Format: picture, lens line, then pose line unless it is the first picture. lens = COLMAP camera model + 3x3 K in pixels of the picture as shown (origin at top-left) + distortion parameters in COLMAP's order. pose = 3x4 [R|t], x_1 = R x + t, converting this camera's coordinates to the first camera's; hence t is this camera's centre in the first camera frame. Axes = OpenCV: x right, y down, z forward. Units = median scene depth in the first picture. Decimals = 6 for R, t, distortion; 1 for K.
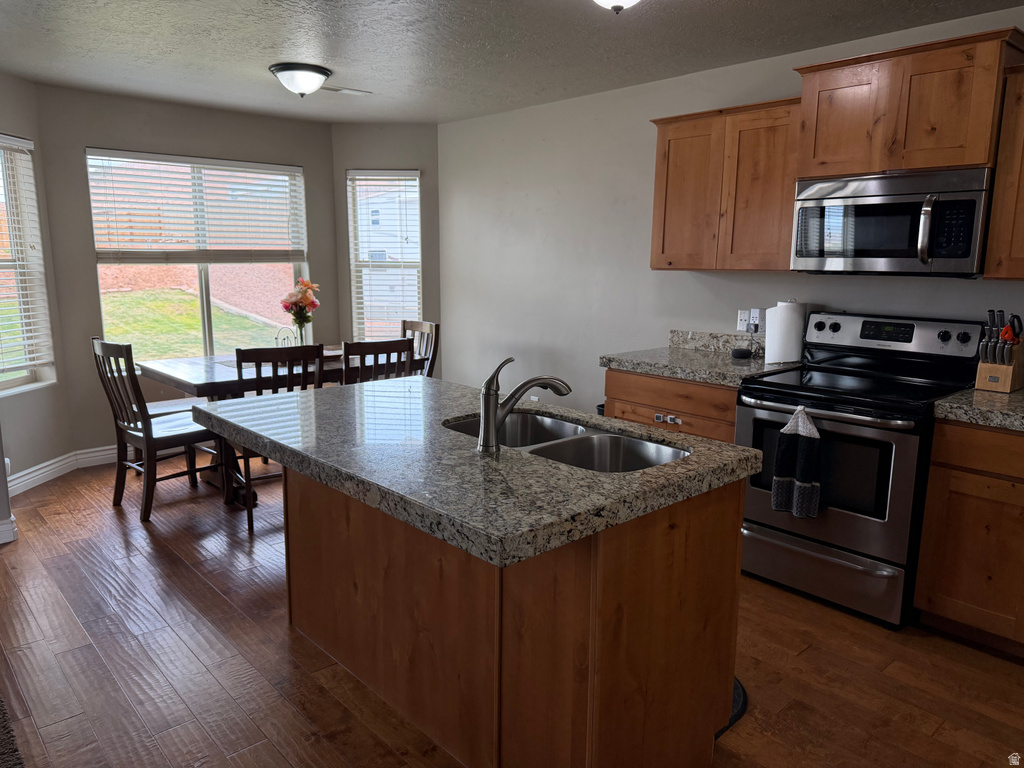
lens RADIAL K [[720.1, 0, 510.0], [0, 720.1, 385.2], [0, 0, 1]] dist [-0.003302, -0.004121]
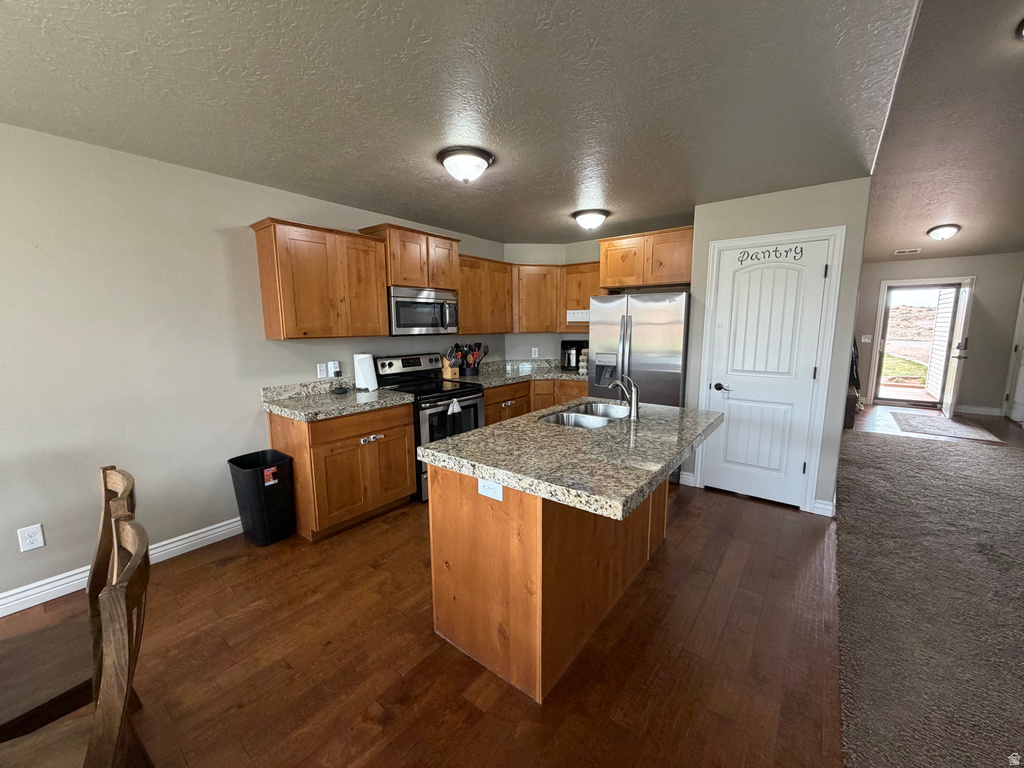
lens RADIAL K [[399.0, 0, 511.6], [0, 399.0, 384.4], [0, 0, 1]] dist [0.004512, 0.000362]
pose [[-0.161856, -0.148585, 0.975564, -0.619447], [0.180261, 0.967514, 0.177266, -0.155721], [-0.970211, 0.204548, -0.129813, 0.824178]]
